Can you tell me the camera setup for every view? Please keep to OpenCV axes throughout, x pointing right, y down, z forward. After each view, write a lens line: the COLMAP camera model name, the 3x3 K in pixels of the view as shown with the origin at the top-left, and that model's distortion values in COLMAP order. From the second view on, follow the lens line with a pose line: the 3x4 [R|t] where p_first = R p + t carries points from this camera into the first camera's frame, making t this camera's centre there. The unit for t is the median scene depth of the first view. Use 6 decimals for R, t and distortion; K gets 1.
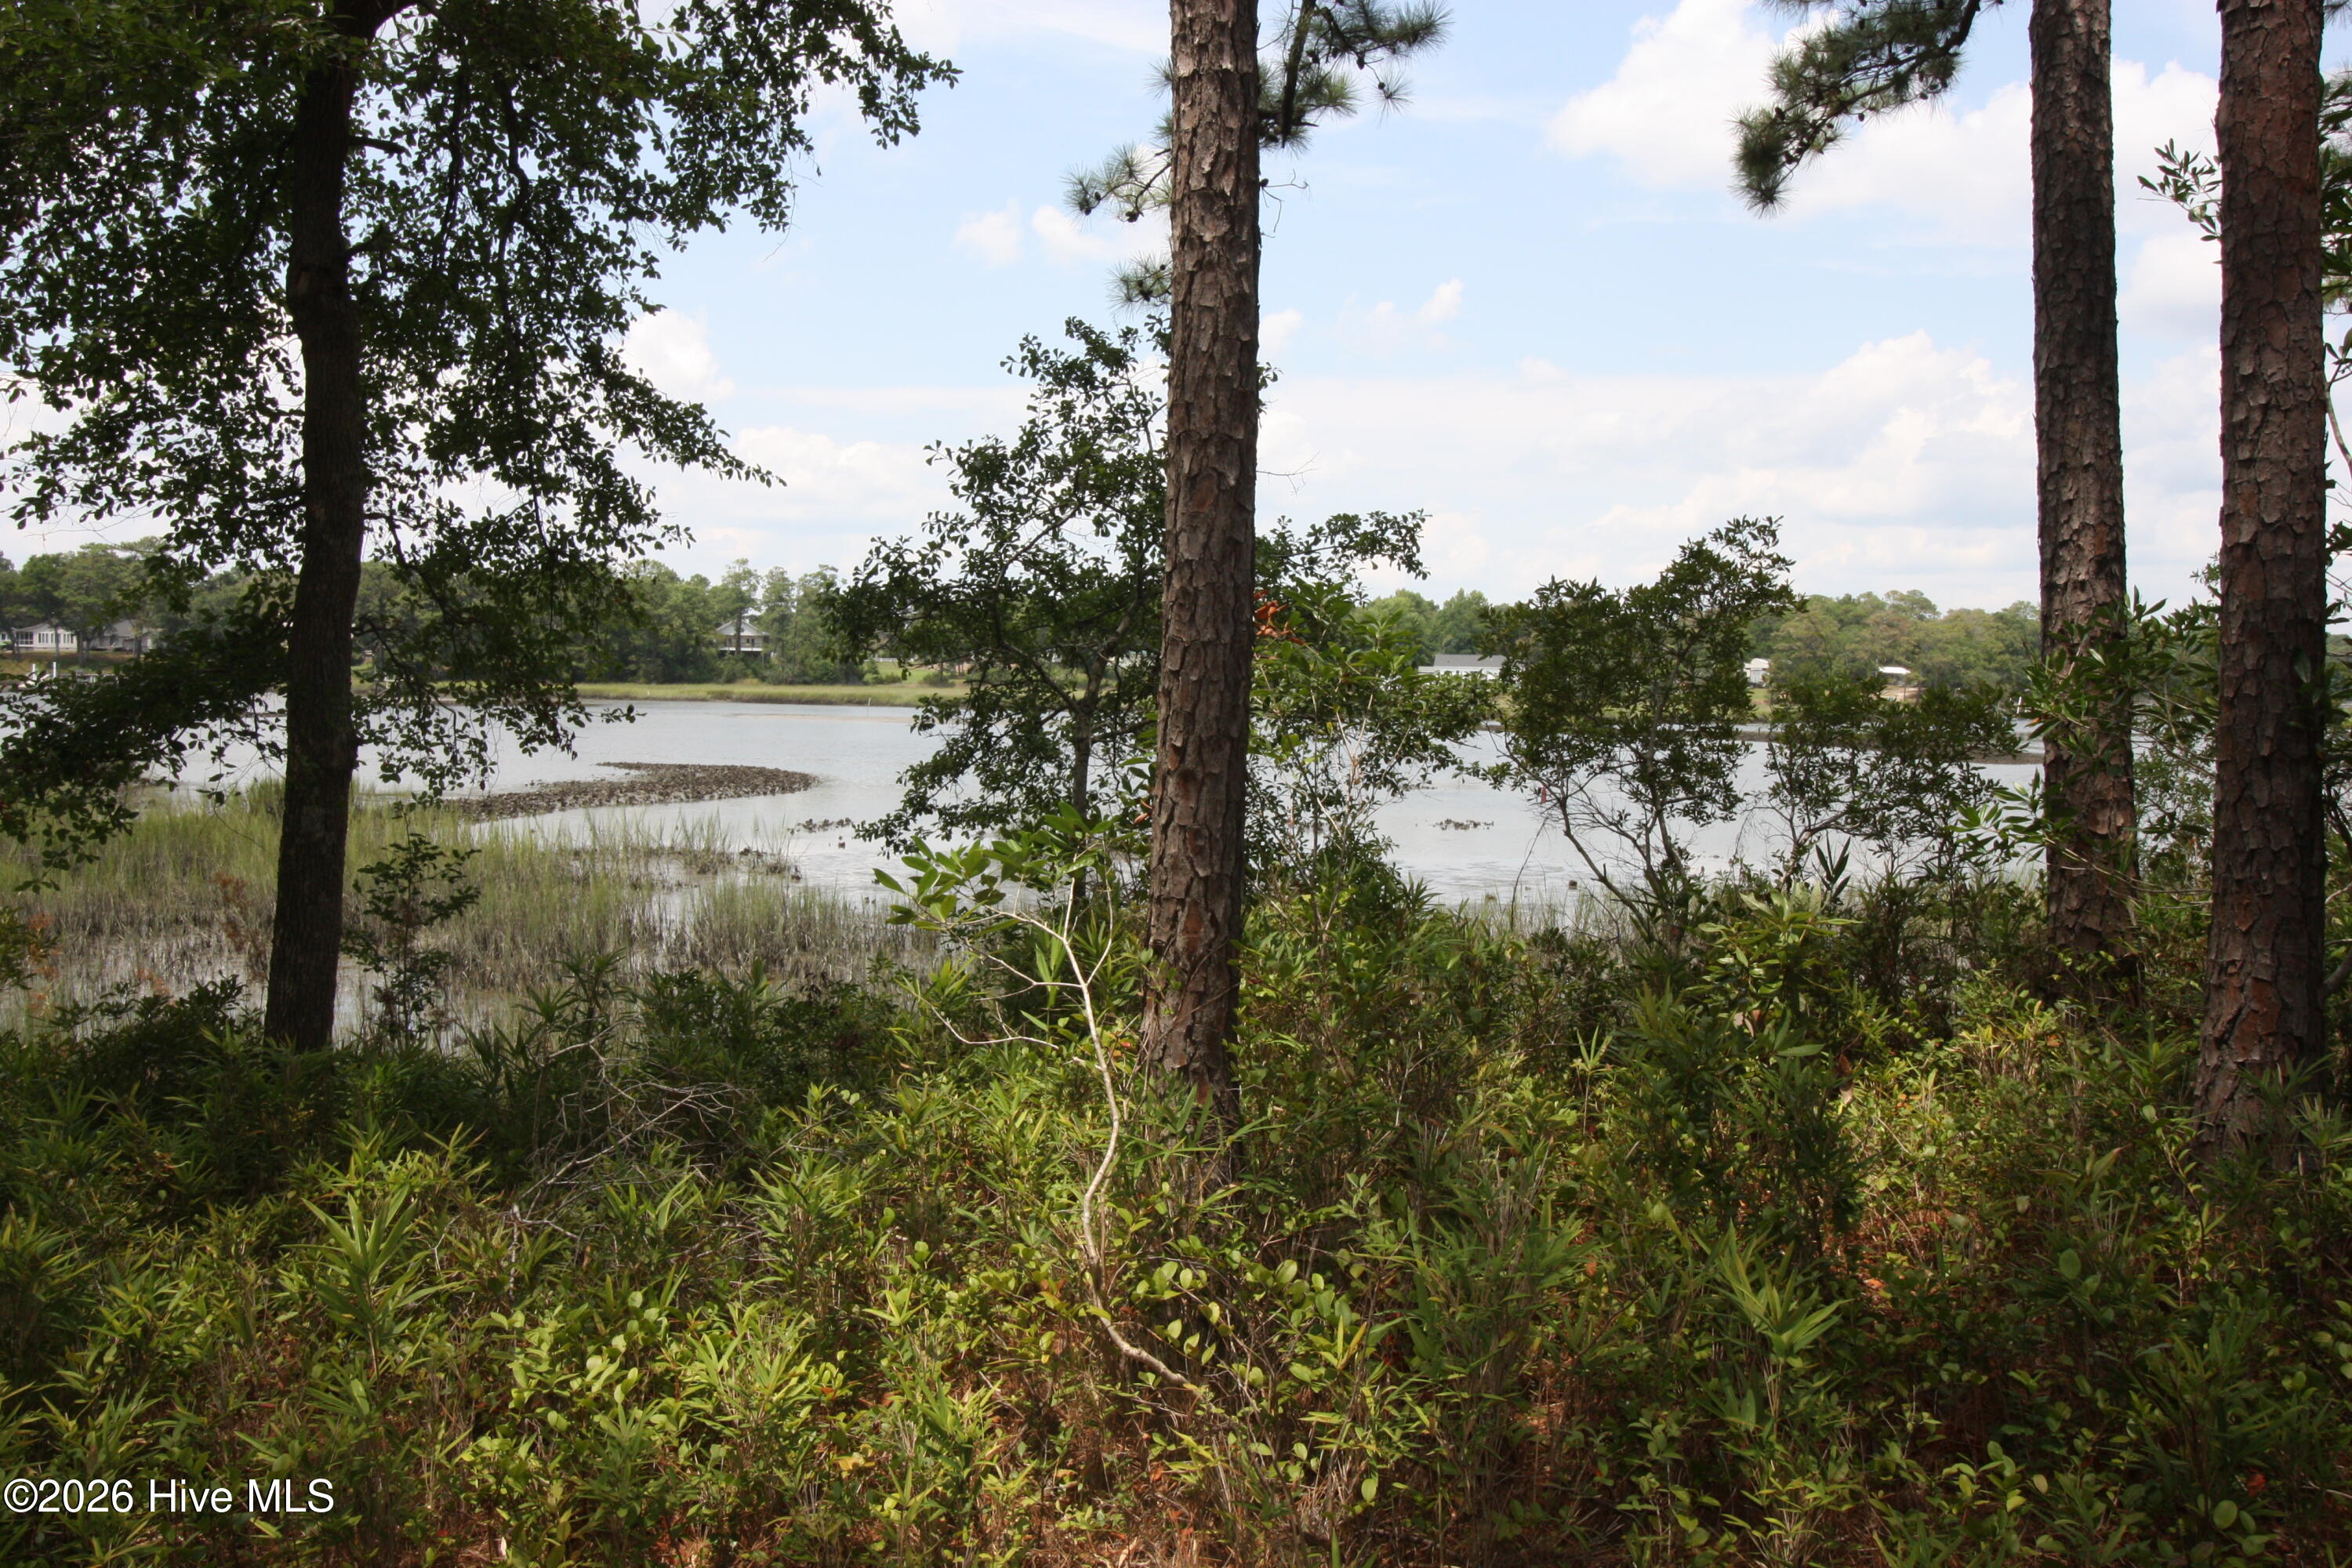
lens RADIAL K [[1852.2, 0, 1168.5], [0, 1852.2, 767.1], [0, 0, 1]] dist [0.009856, 0.000056]
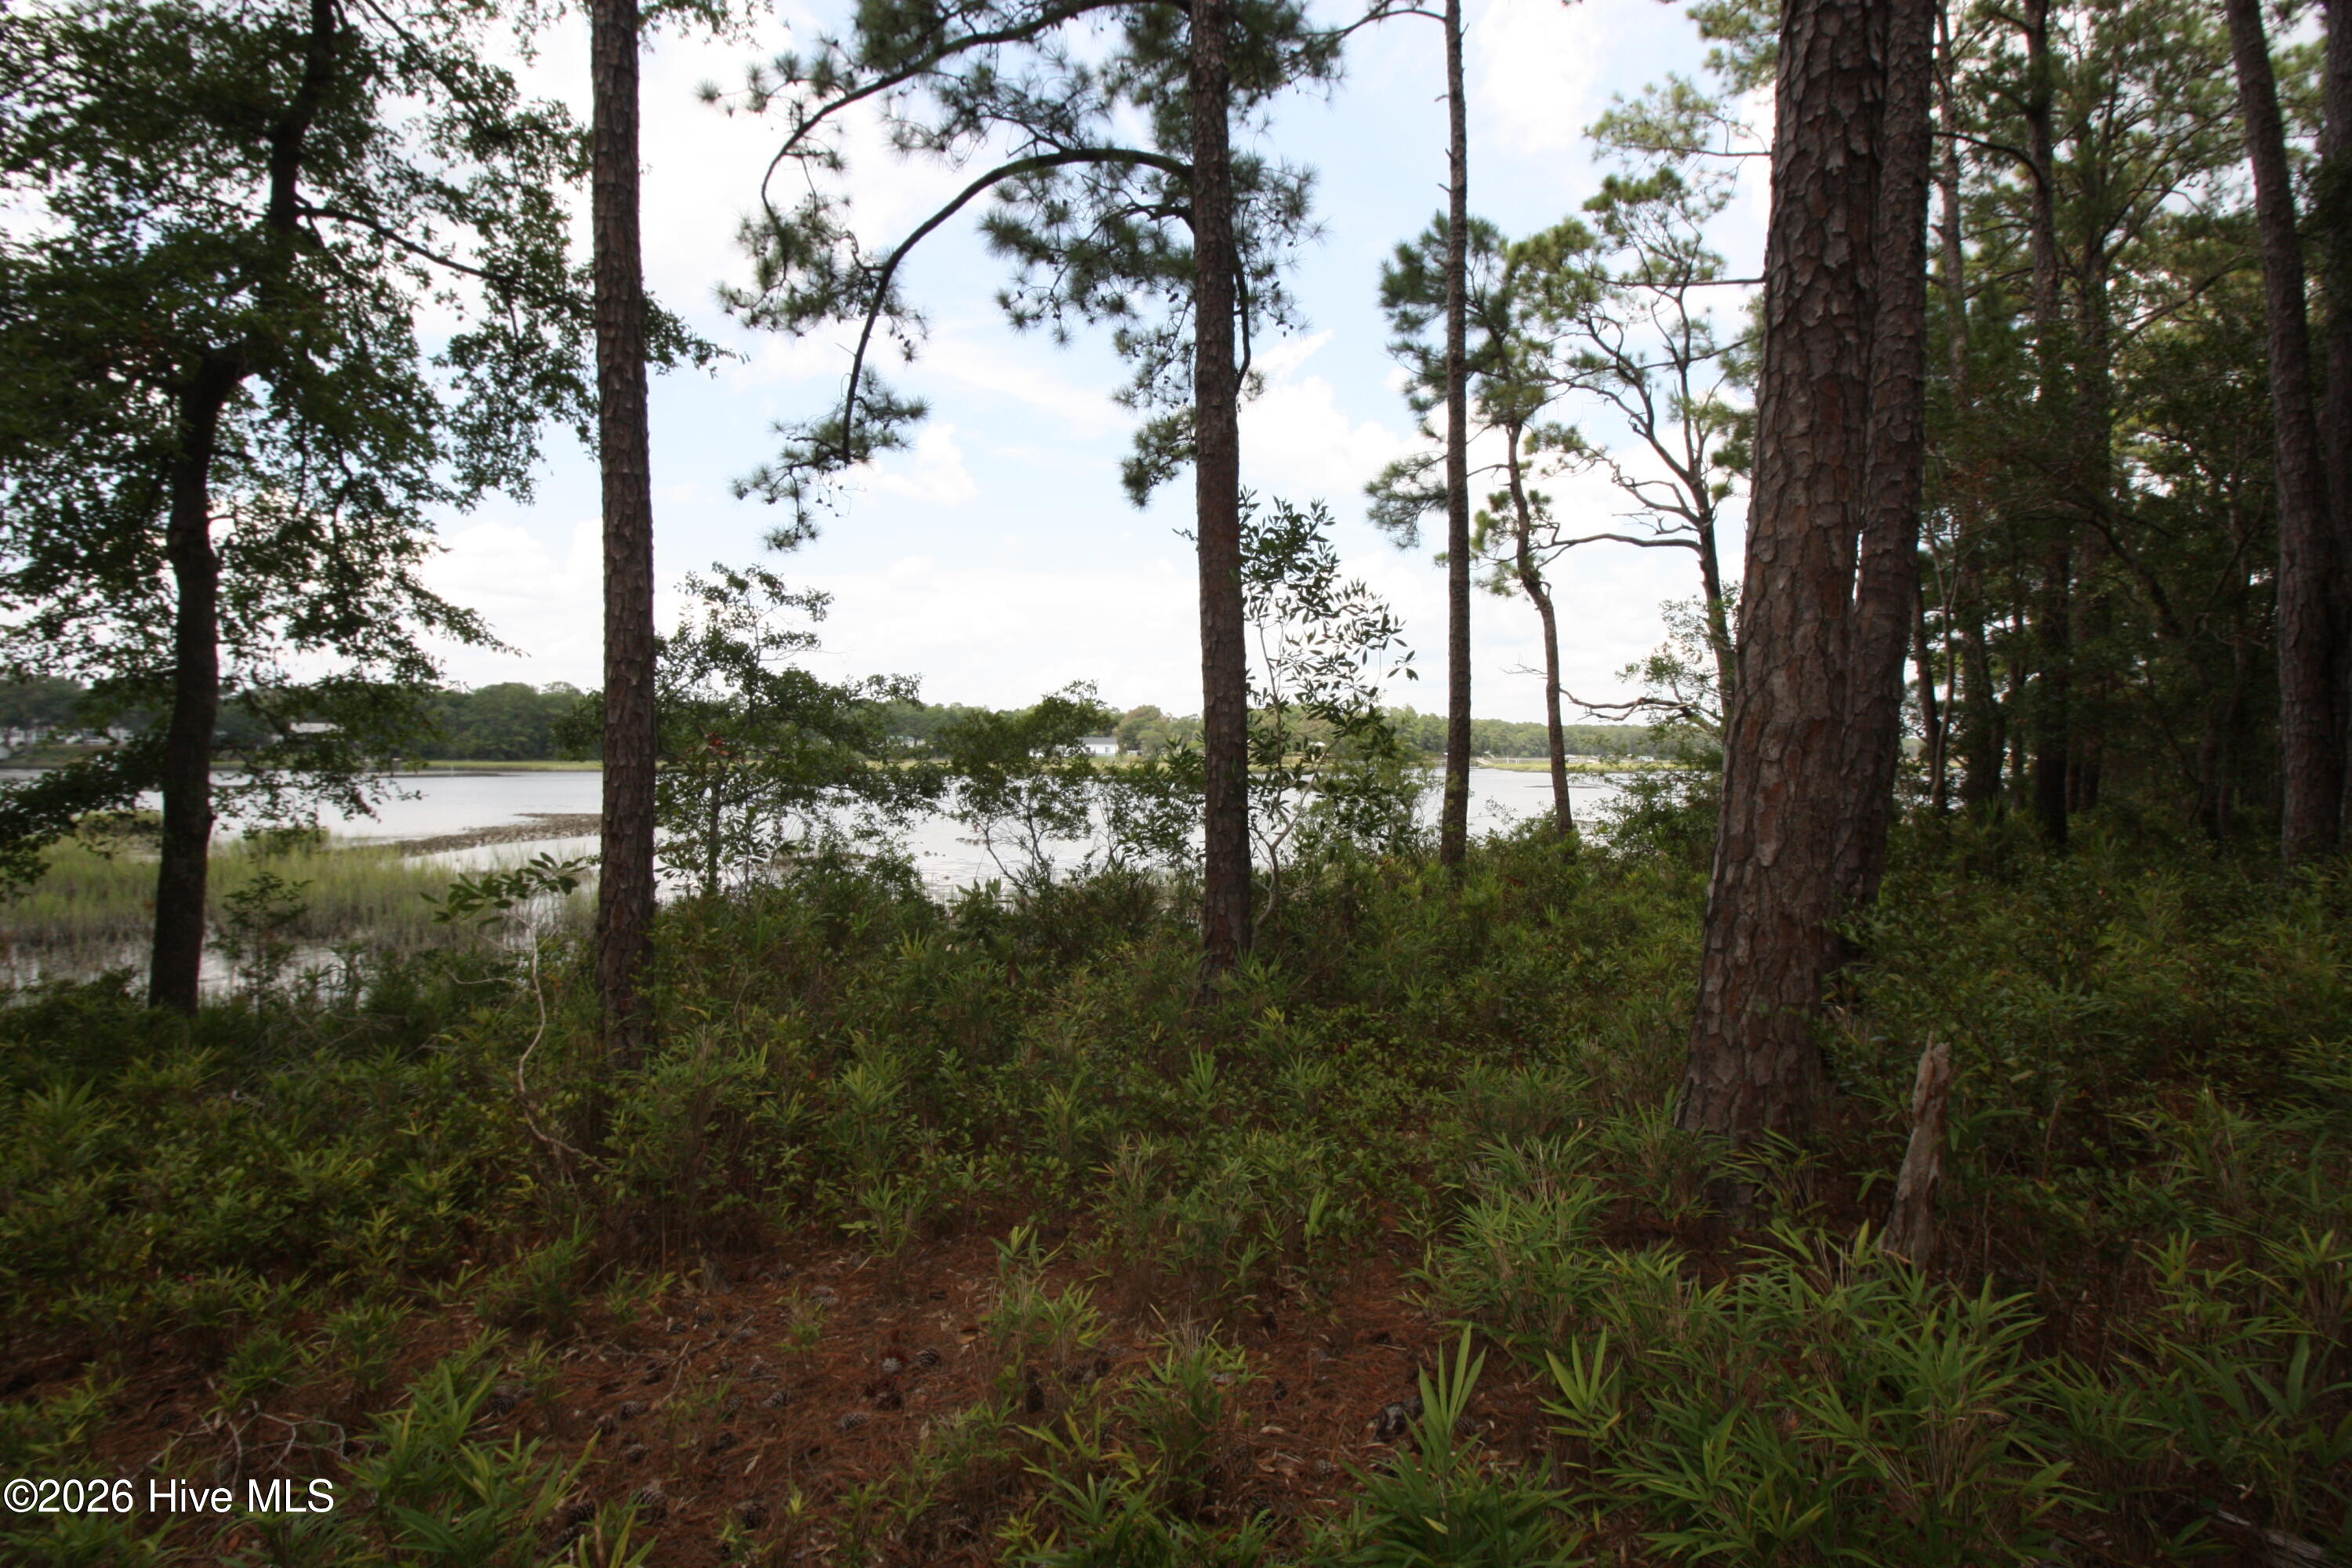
lens RADIAL K [[1089.0, 0, 1168.7], [0, 1089.0, 767.5], [0, 0, 1]] dist [0.001438, -0.013843]
pose [[0.973028, -0.015124, 0.230192, 0.131244], [0.022679, 0.999286, -0.030211, -0.007940], [-0.229570, 0.034617, 0.972676, -0.094791]]
